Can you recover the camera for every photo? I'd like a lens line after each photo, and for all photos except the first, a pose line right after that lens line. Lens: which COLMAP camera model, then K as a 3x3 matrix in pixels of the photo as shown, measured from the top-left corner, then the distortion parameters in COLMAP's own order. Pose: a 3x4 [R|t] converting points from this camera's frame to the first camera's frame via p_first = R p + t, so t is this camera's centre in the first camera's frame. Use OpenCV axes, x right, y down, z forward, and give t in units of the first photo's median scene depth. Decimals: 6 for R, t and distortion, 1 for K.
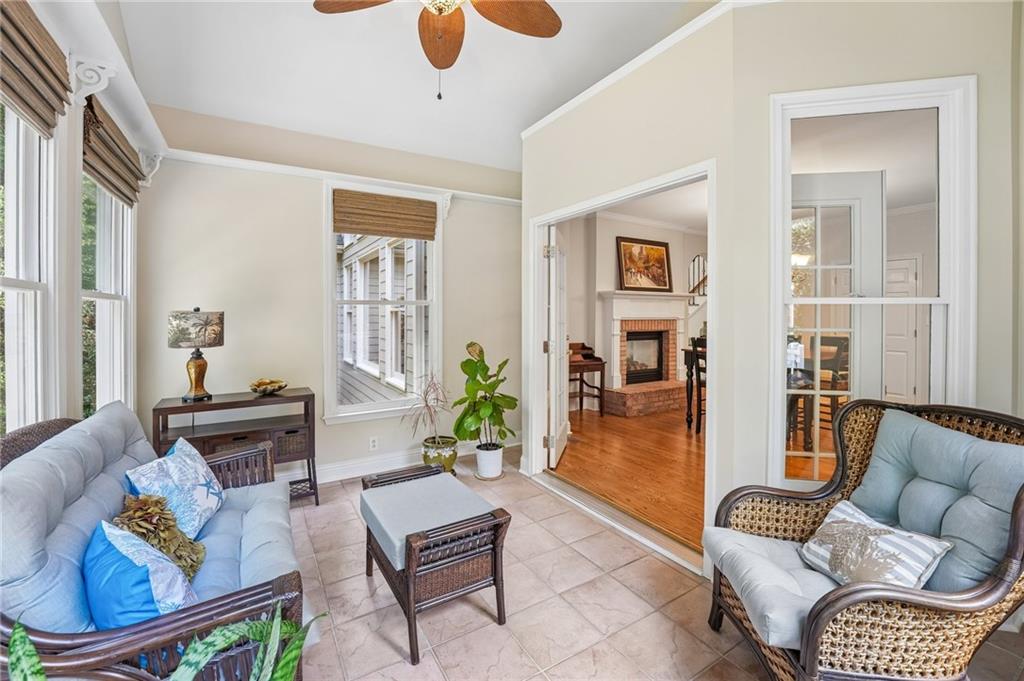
lens RADIAL K [[425.9, 0, 508.2], [0, 425.9, 317.2], [0, 0, 1]] dist [-0.011266, 0.000228]
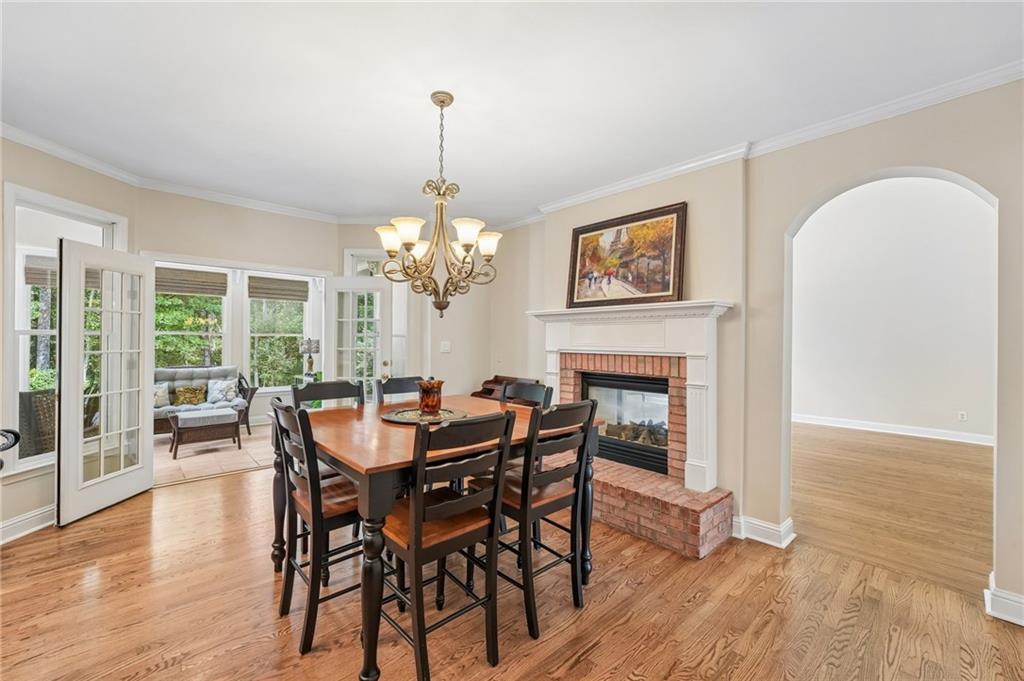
lens RADIAL K [[413.1, 0, 508.0], [0, 413.1, 341.2], [0, 0, 1]] dist [-0.006750, 0.000542]
pose [[0.189207, 0.003118, -0.981932, 0.873838], [-0.015455, 0.999881, 0.000197, -0.010279], [0.981816, 0.015139, 0.189233, 0.768569]]
